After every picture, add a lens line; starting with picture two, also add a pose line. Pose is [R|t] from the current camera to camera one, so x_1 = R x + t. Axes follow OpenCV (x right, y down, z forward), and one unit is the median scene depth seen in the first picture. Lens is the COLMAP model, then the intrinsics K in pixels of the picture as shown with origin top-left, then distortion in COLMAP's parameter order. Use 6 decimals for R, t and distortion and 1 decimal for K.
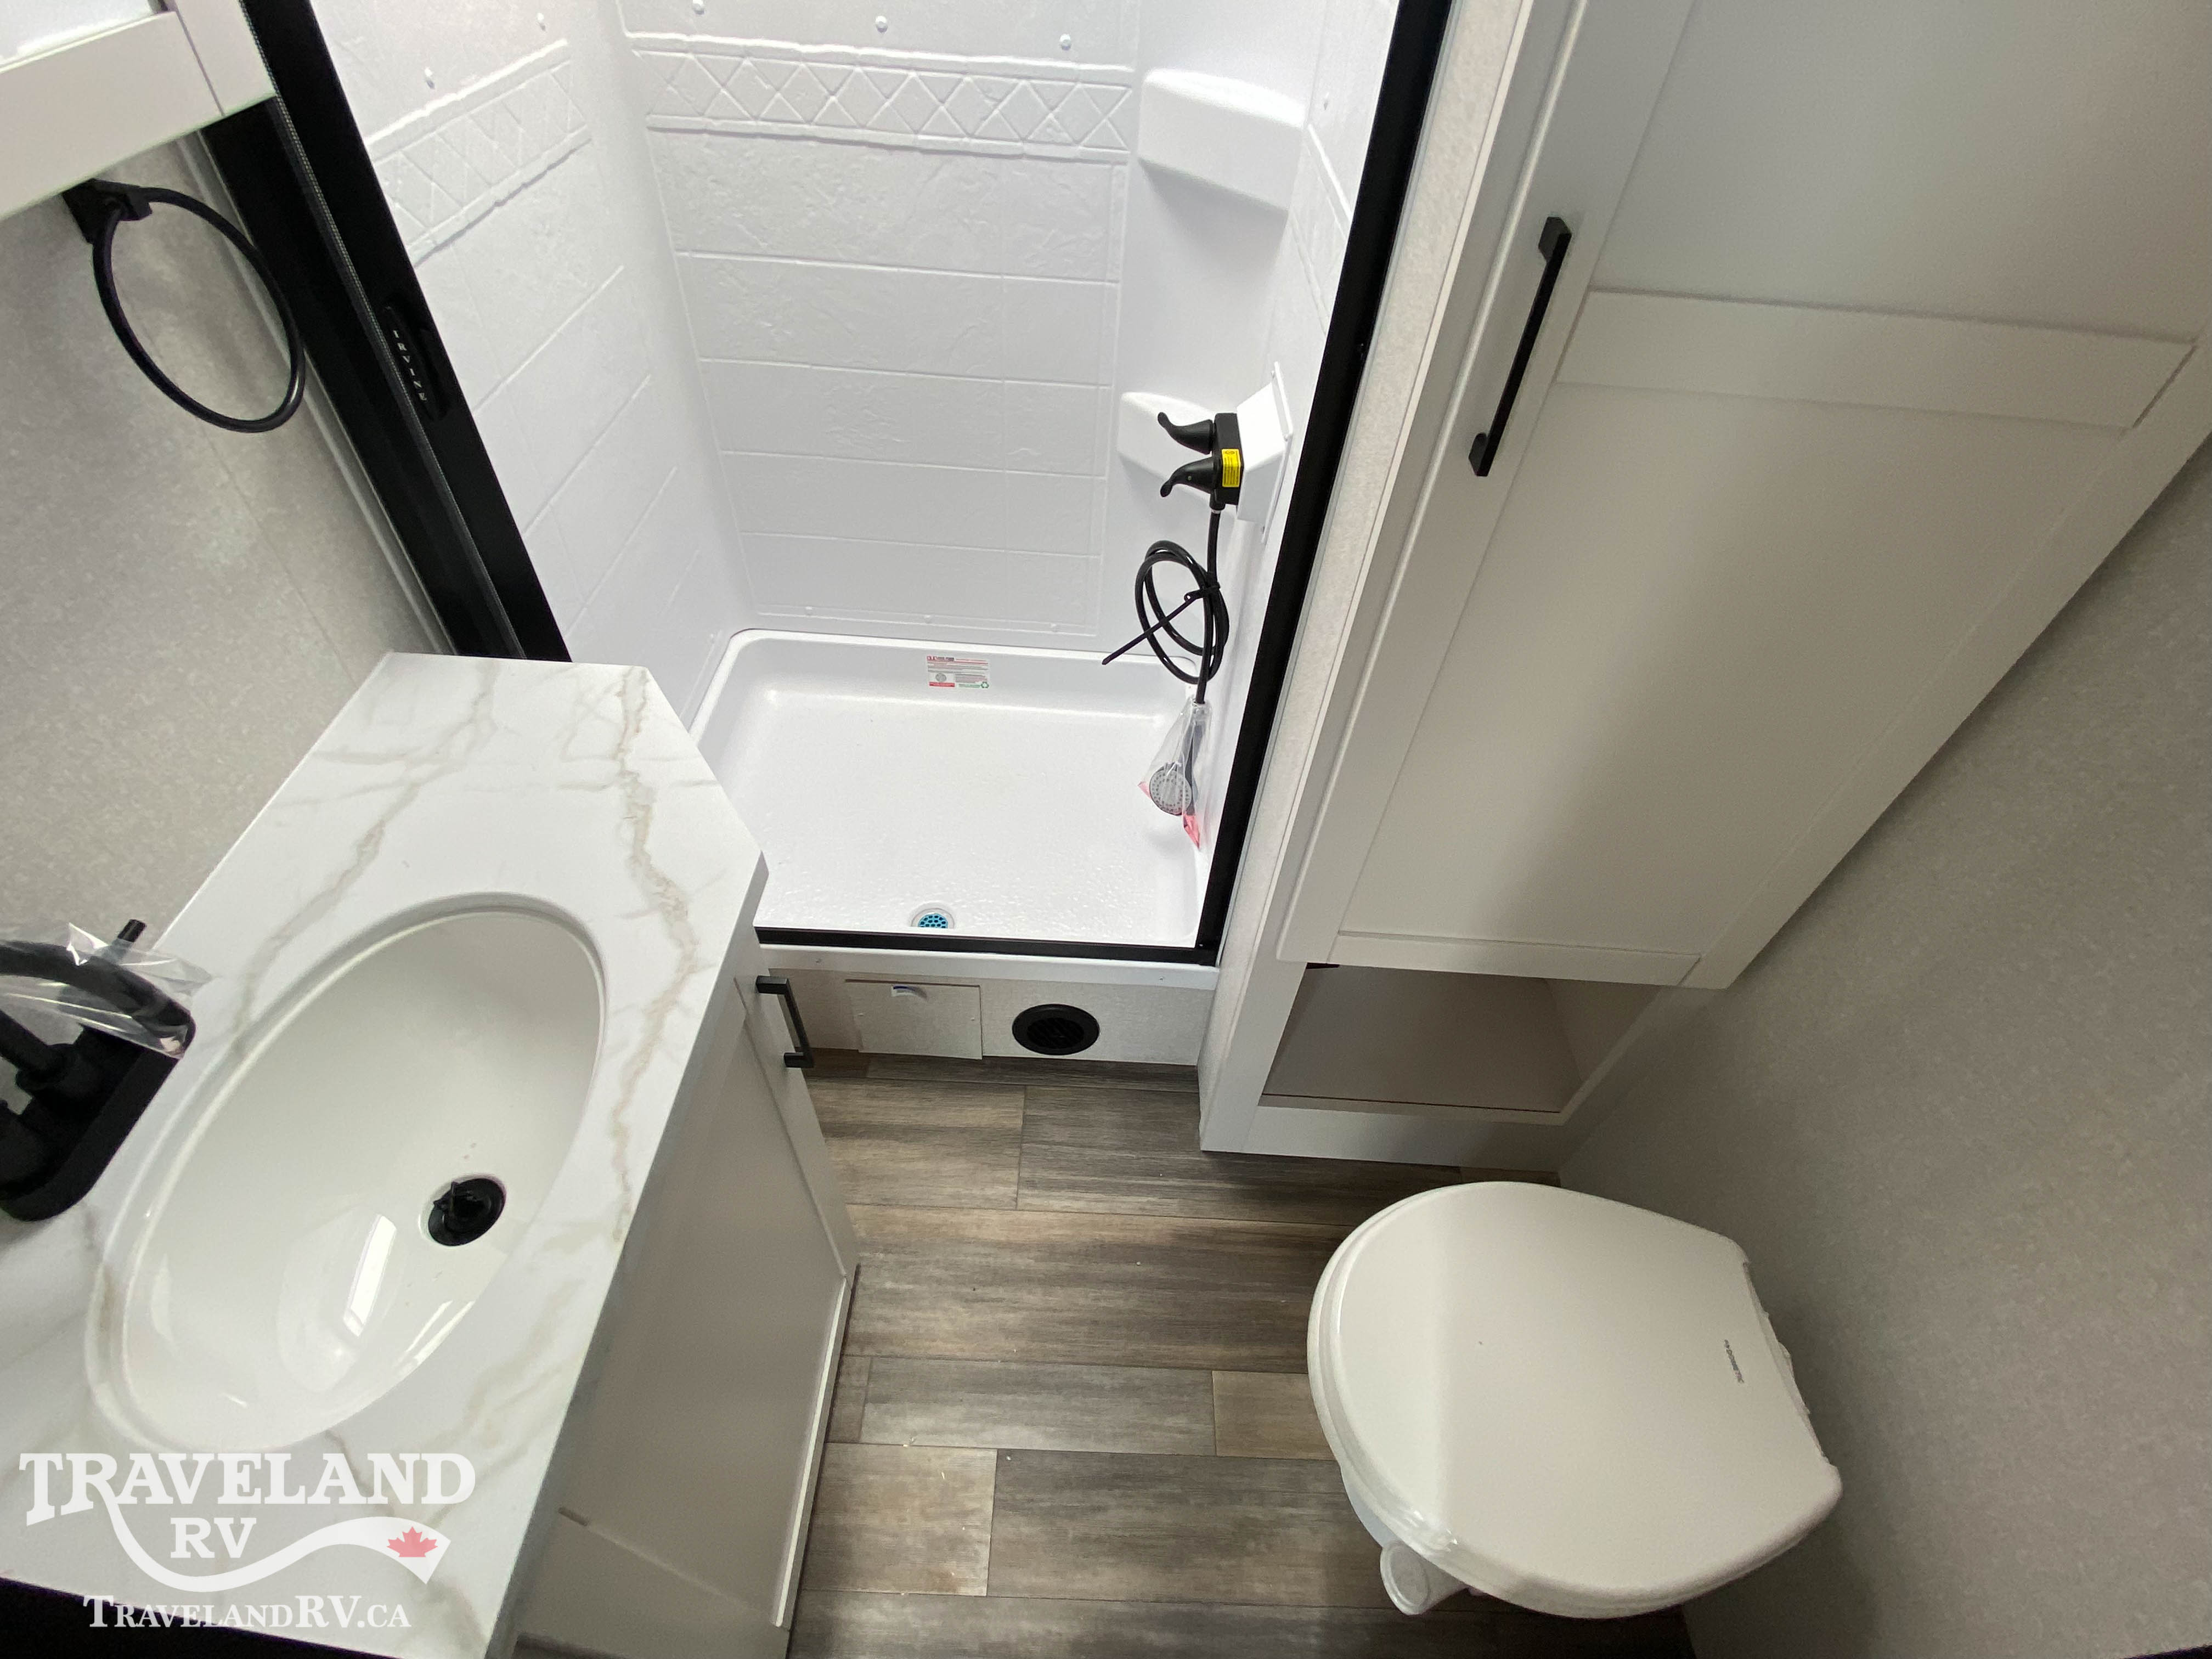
lens RADIAL K [[1009.7, 0, 1111.5], [0, 1009.7, 830.3], [0, 0, 1]] dist [-0.007560, -0.002614]
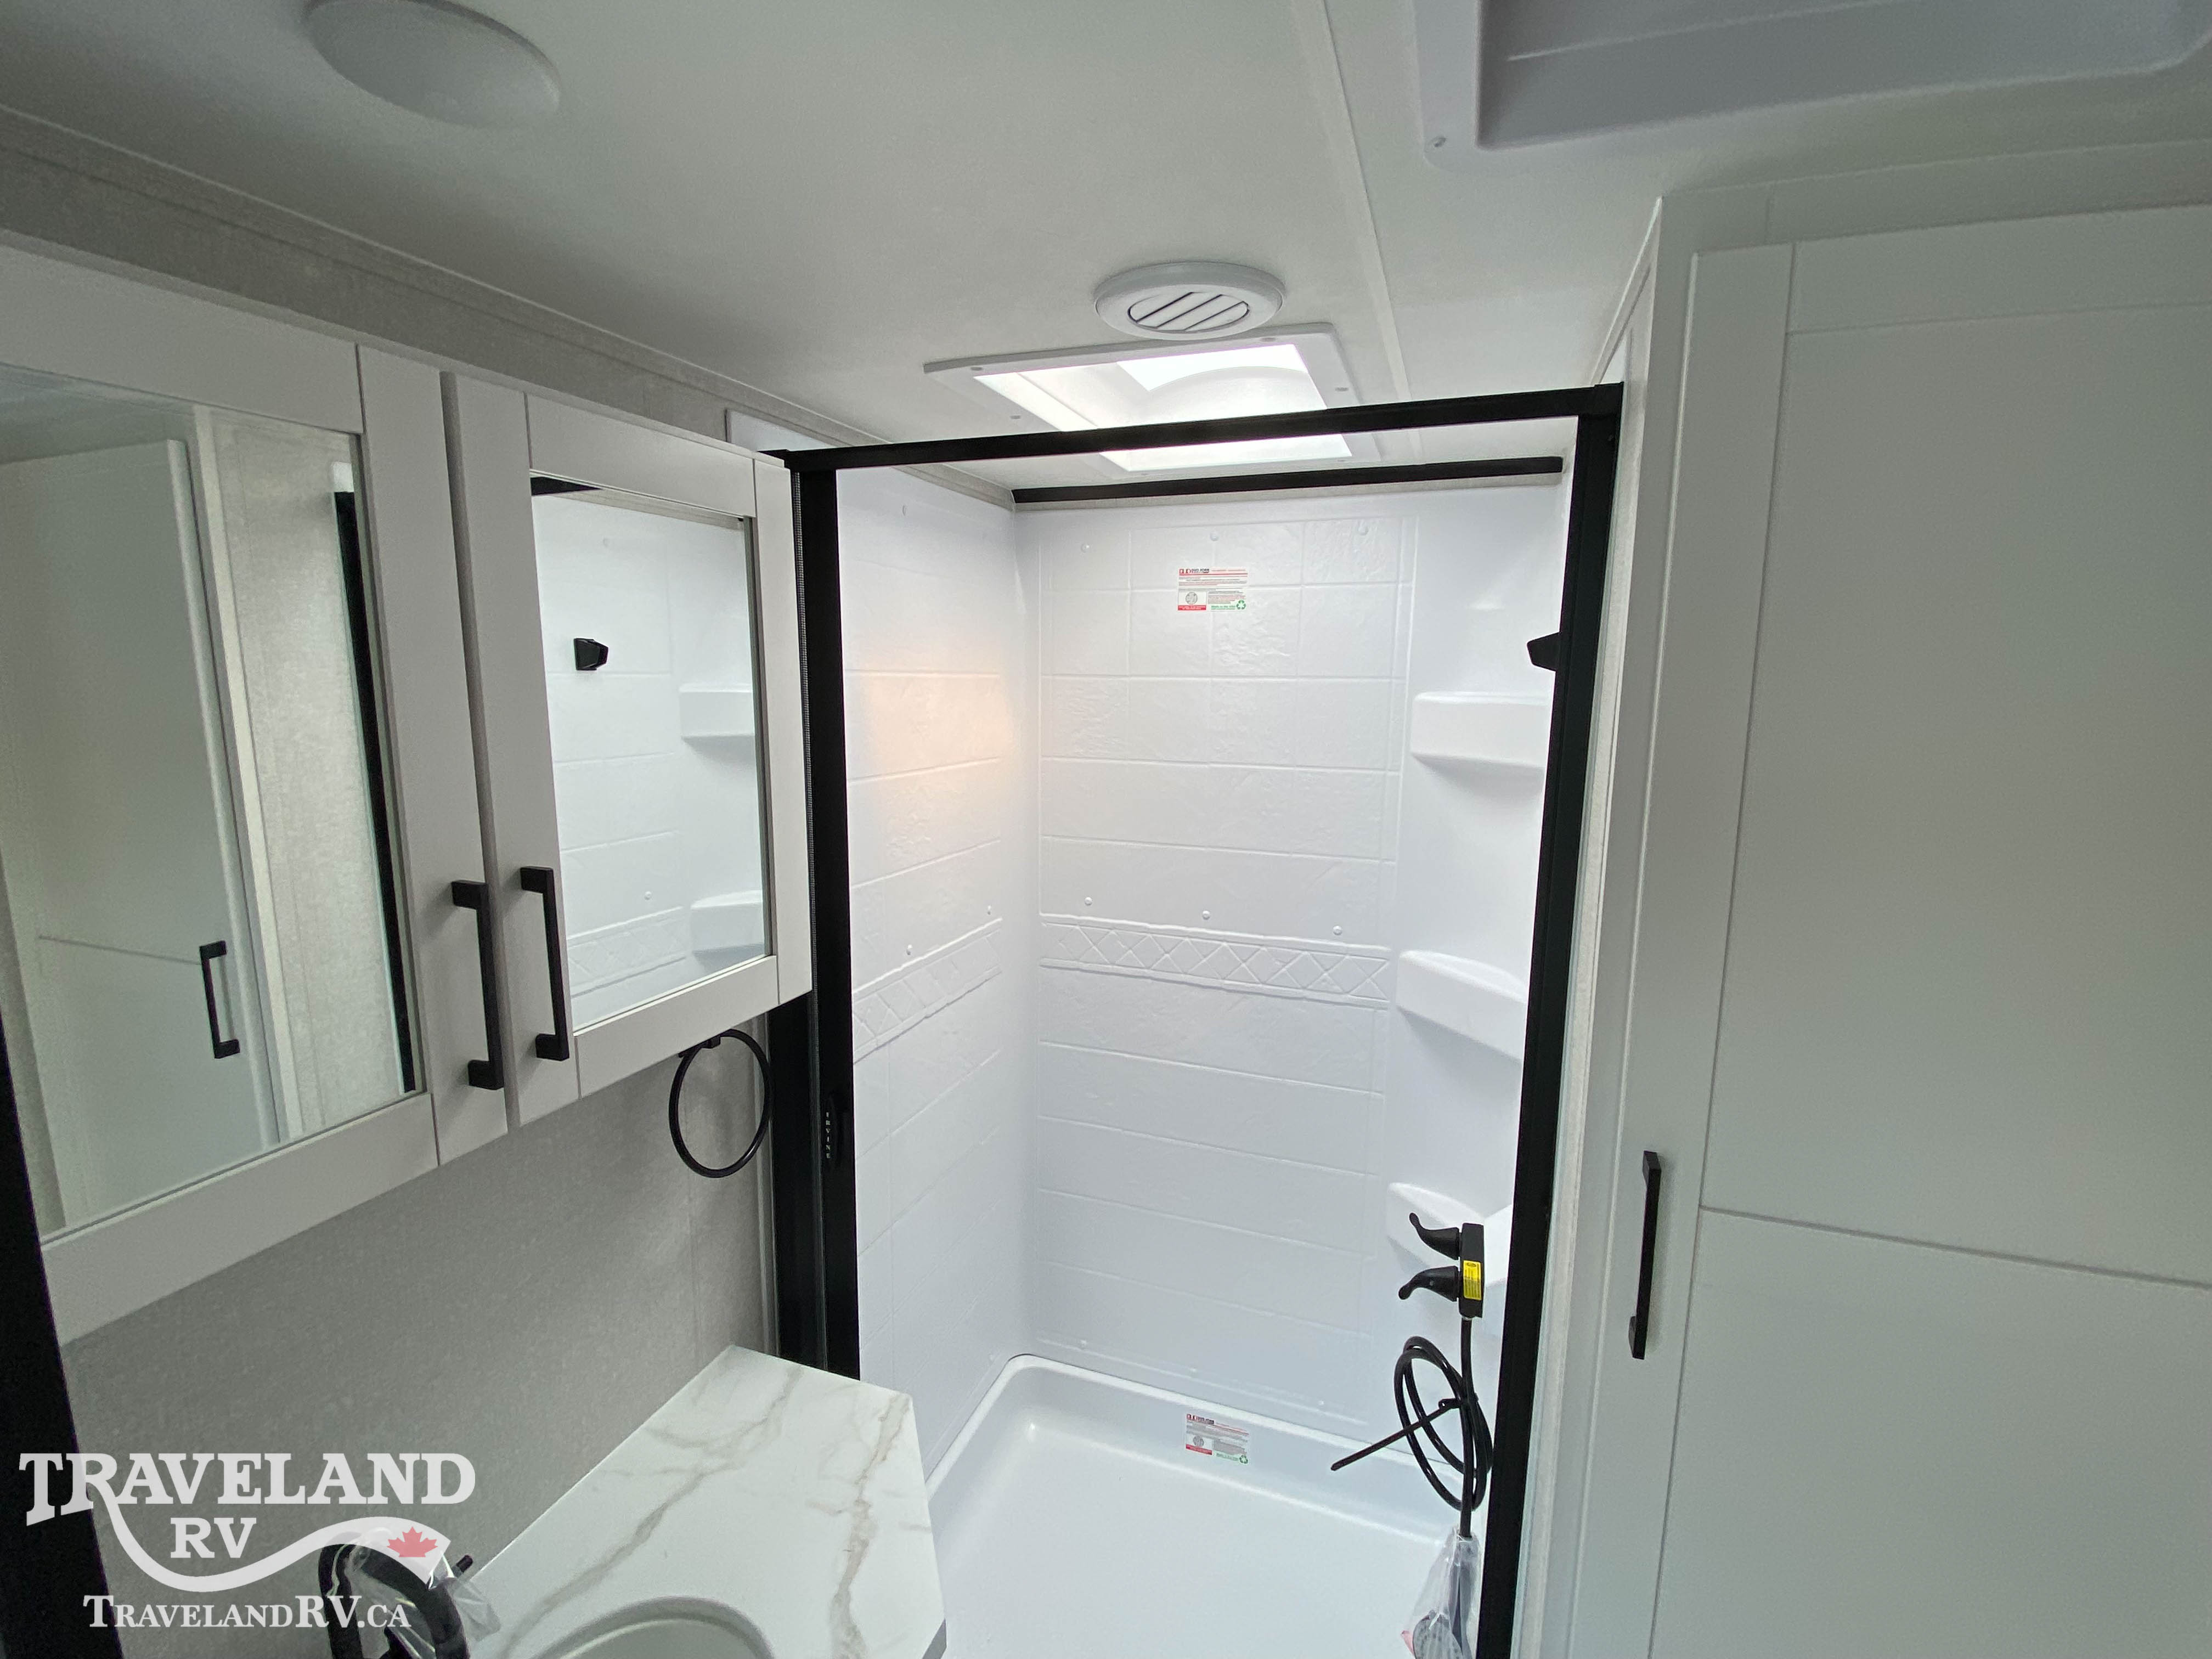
lens RADIAL K [[1009.7, 0, 1103.4], [0, 1009.7, 823.7], [0, 0, 1]] dist [-0.007560, -0.002614]
pose [[0.944163, -0.002301, -0.329470, 0.102274], [-0.207459, 0.772700, -0.599913, -0.018053], [0.255962, 0.634767, 0.729077, -0.160636]]
